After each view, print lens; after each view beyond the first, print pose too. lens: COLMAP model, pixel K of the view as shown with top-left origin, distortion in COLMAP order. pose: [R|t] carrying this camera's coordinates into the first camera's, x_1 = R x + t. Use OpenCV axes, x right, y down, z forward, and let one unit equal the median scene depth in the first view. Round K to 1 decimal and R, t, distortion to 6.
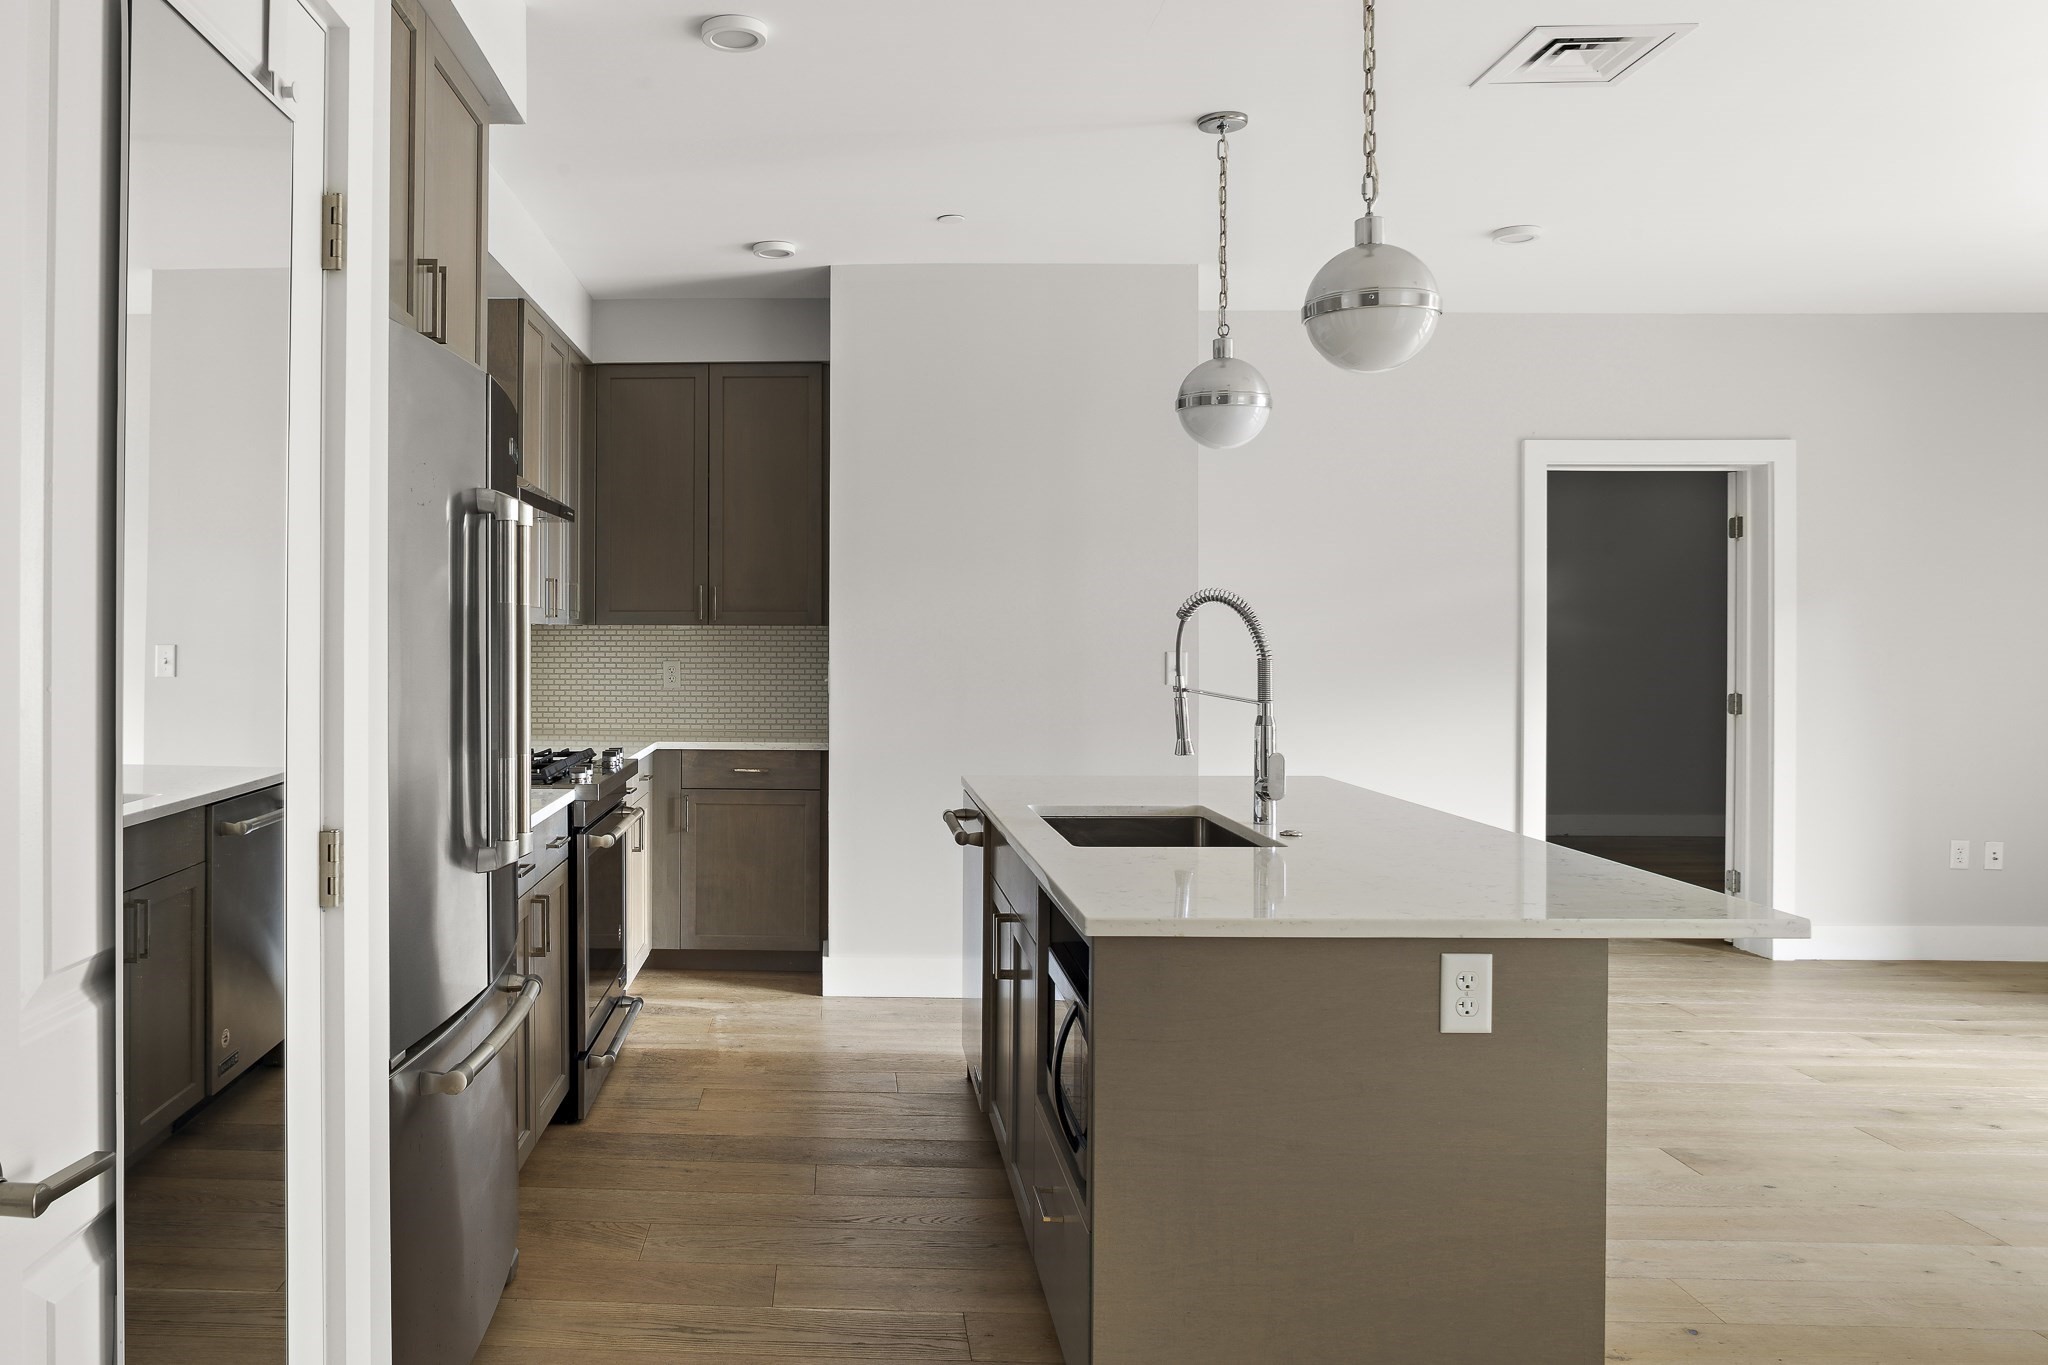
lens RADIAL K [[1439.6, 0, 773.9], [0, 1439.6, 627.8], [0, 0, 1]] dist [-0.056317, 0.032898]
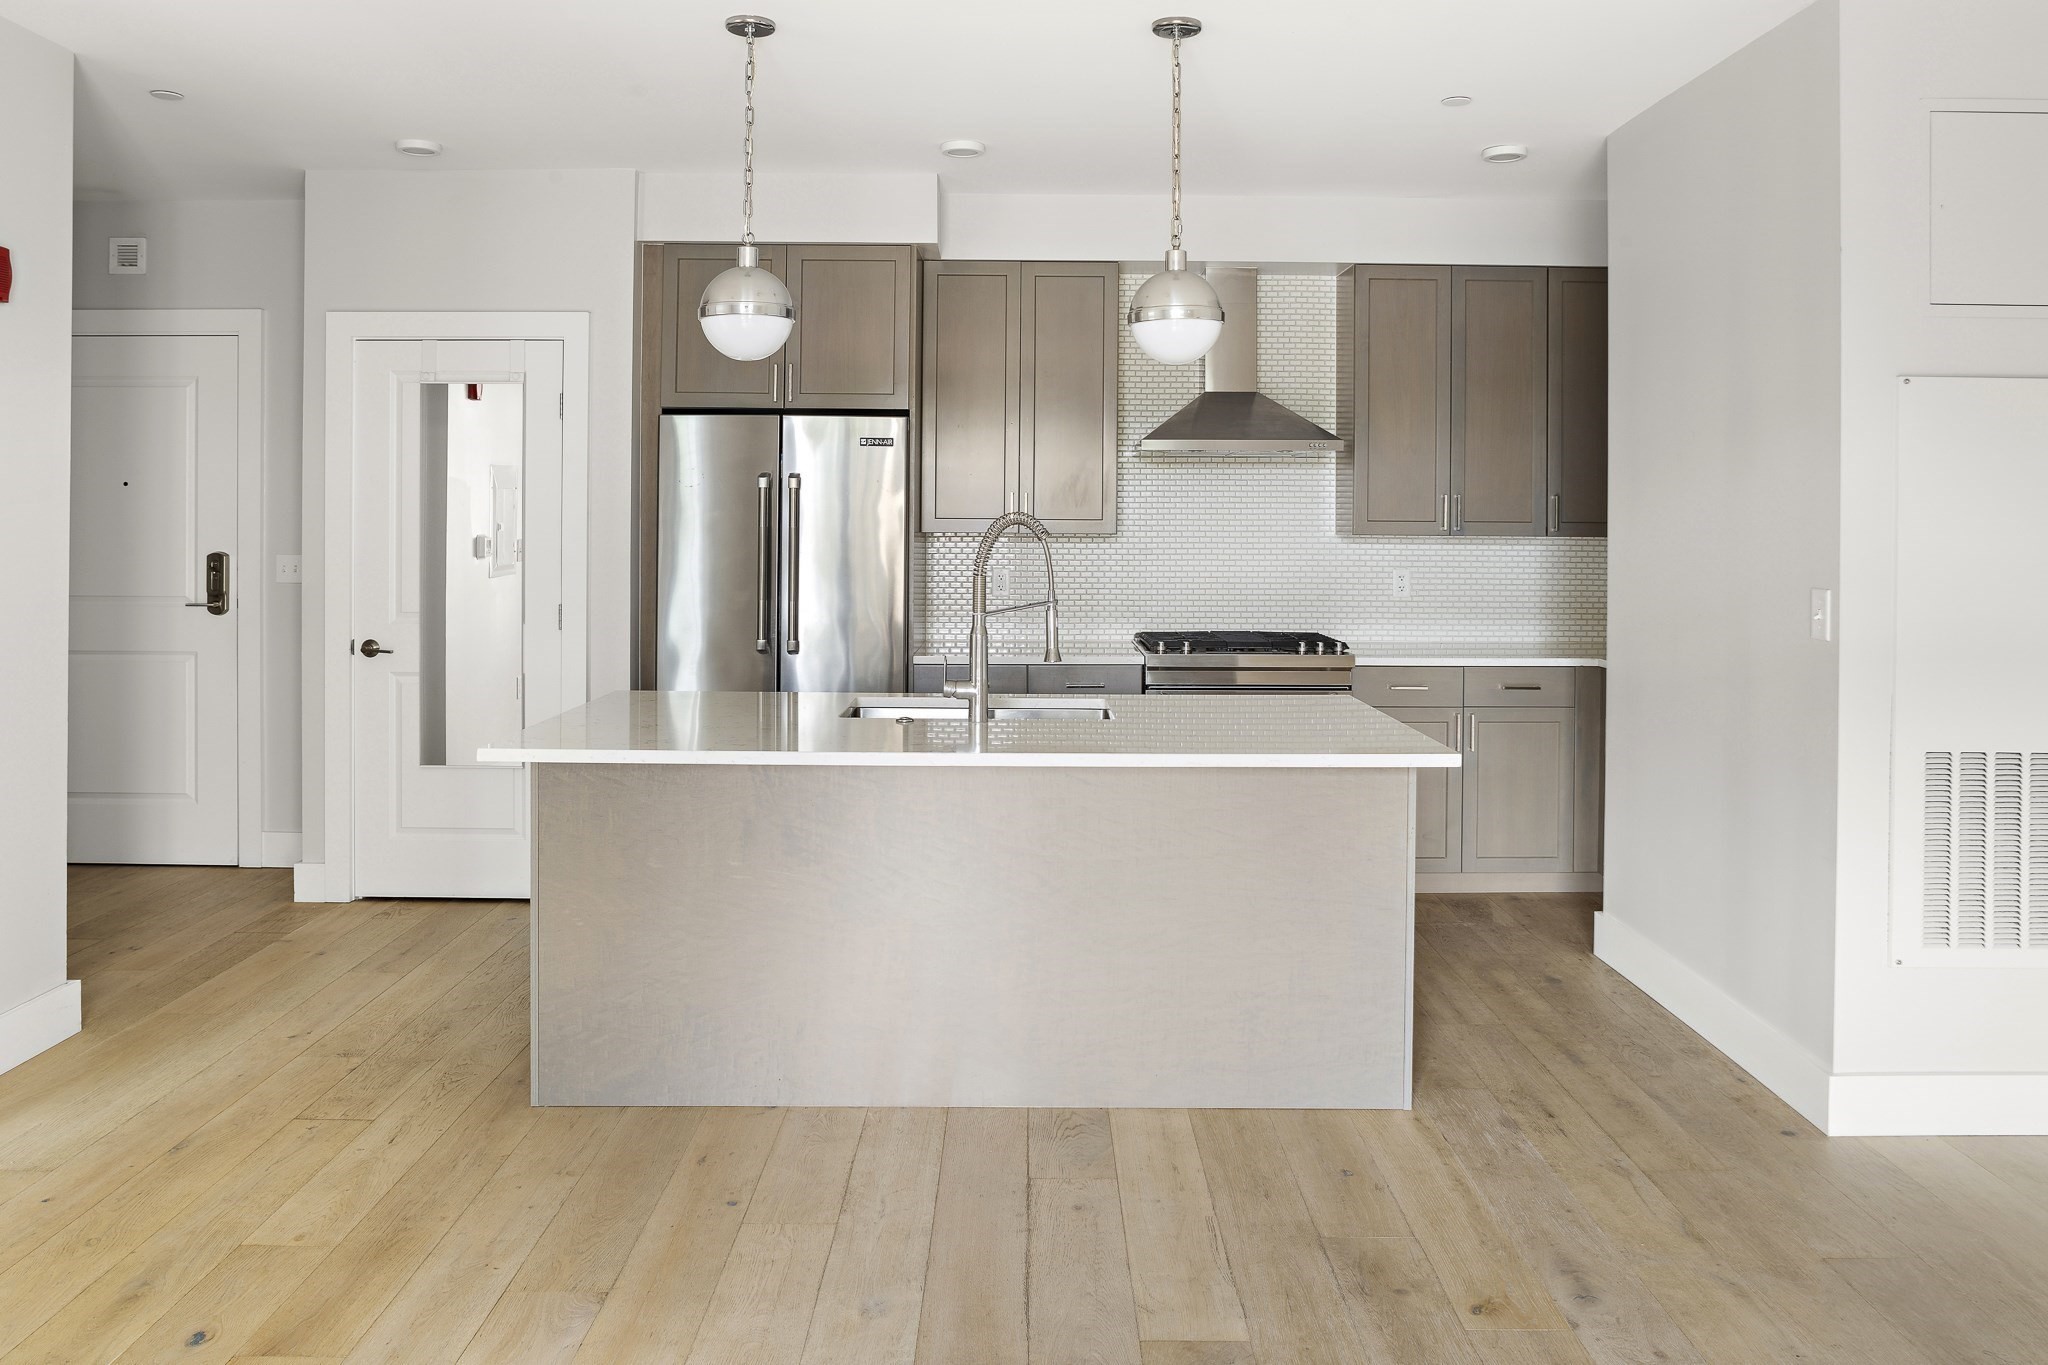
lens RADIAL K [[1435.7, 0, 1032.5], [0, 1435.7, 510.8], [0, 0, 1]] dist [-0.058081, 0.037636]
pose [[0.053528, -0.005766, -0.998550, 1.300620], [-0.003100, 0.999978, -0.005941, -0.019203], [0.998562, 0.003414, 0.053509, 0.867251]]
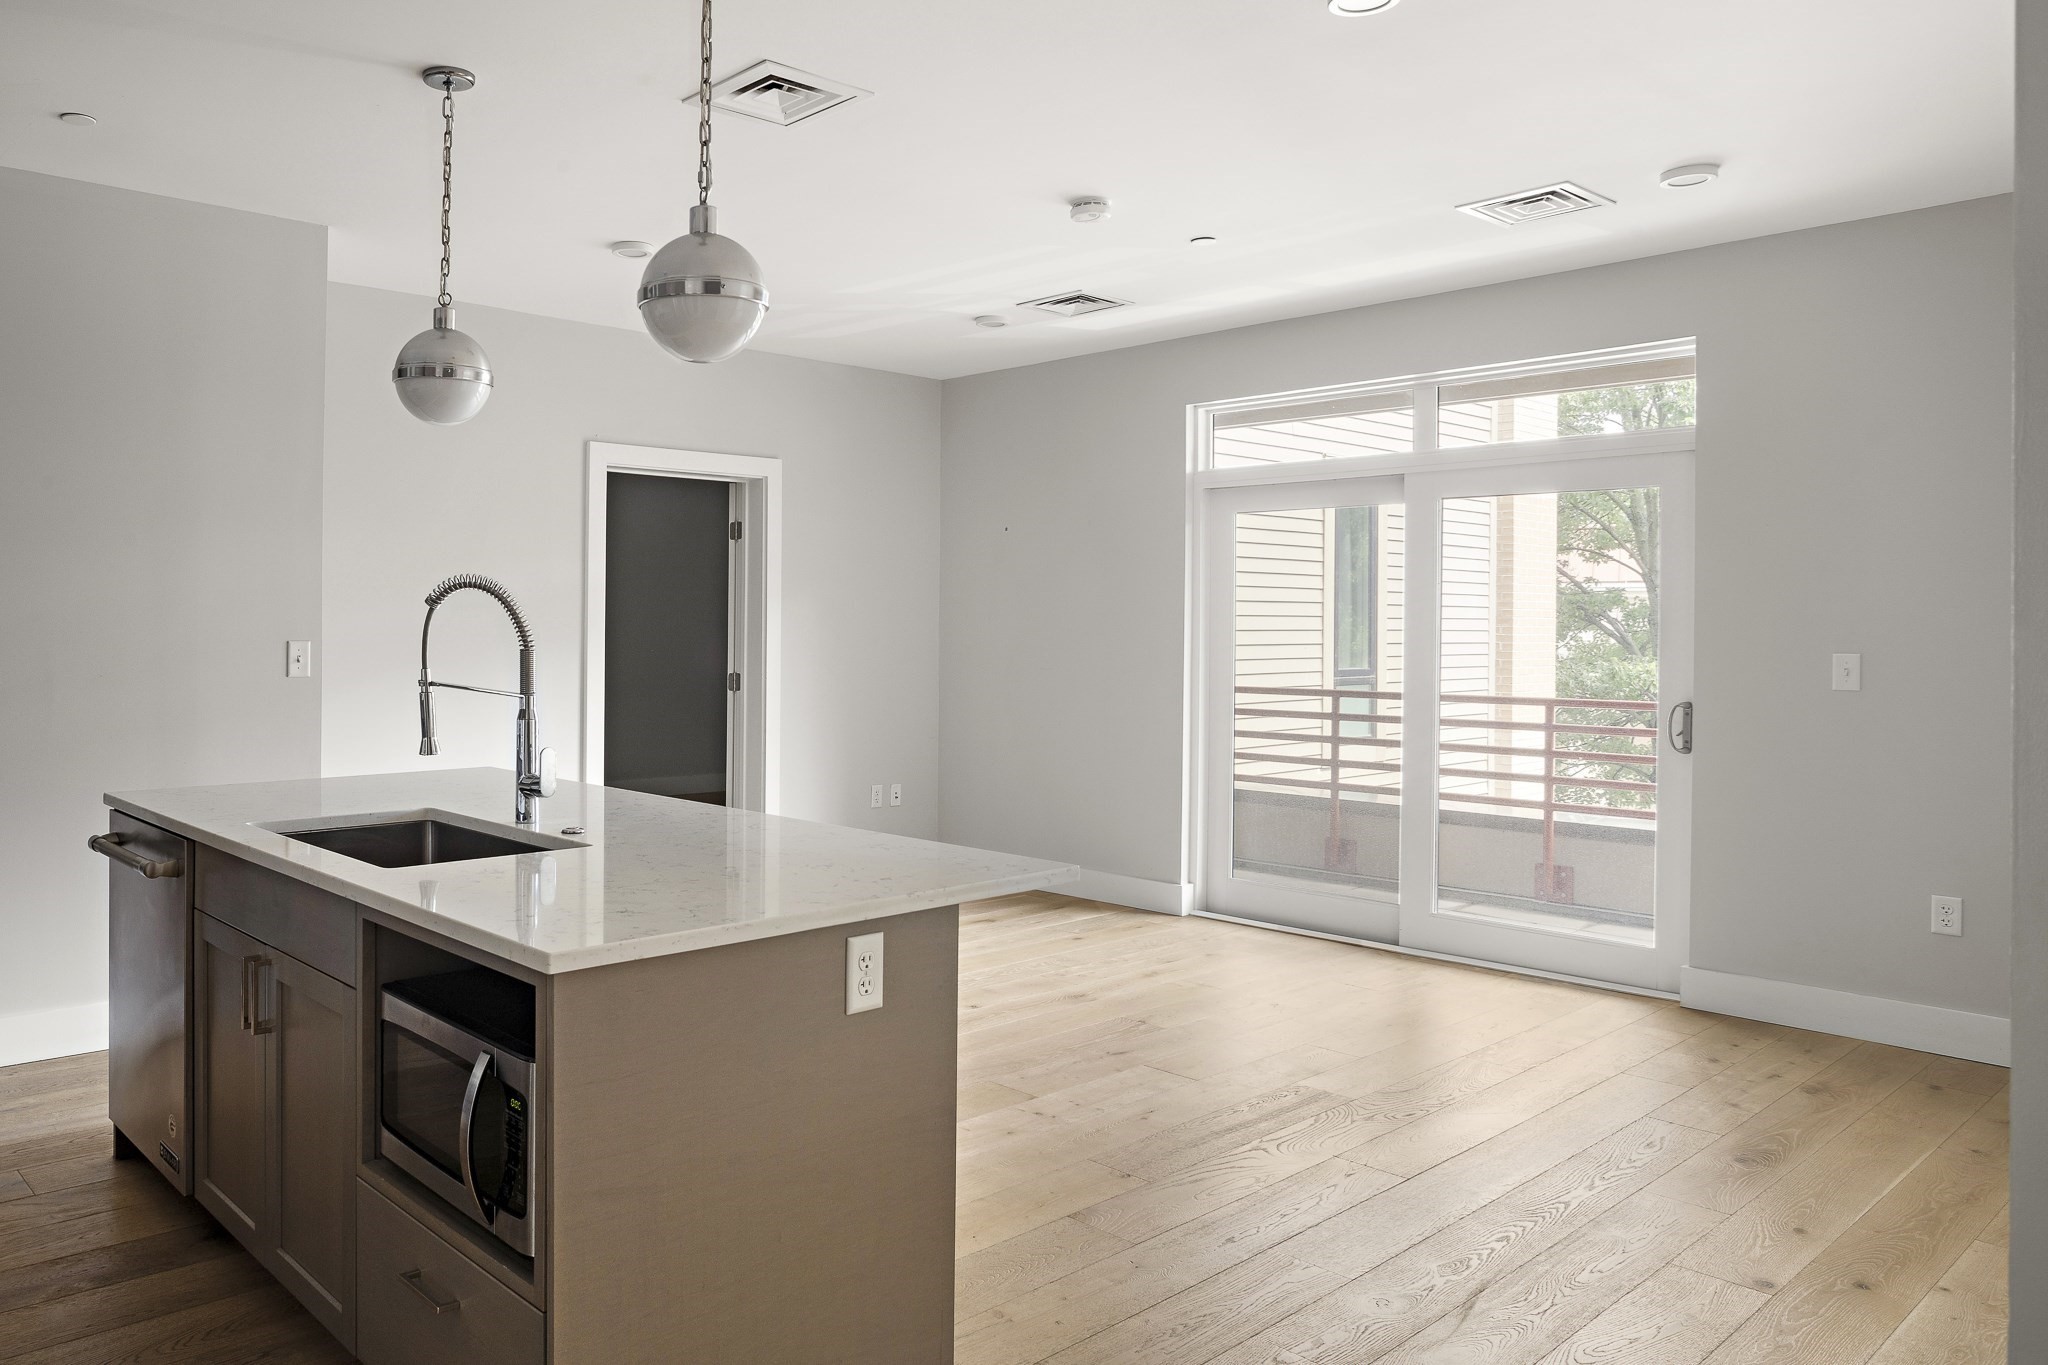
lens RADIAL K [[1439.2, 0, 767.6], [0, 1439.2, 616.3], [0, 0, 1]] dist [-0.059887, 0.045107]
pose [[0.745351, 0.004612, 0.666657, -0.155296], [-0.006307, 0.999980, 0.000134, -0.001346], [-0.666643, -0.004305, 0.745365, 0.158707]]
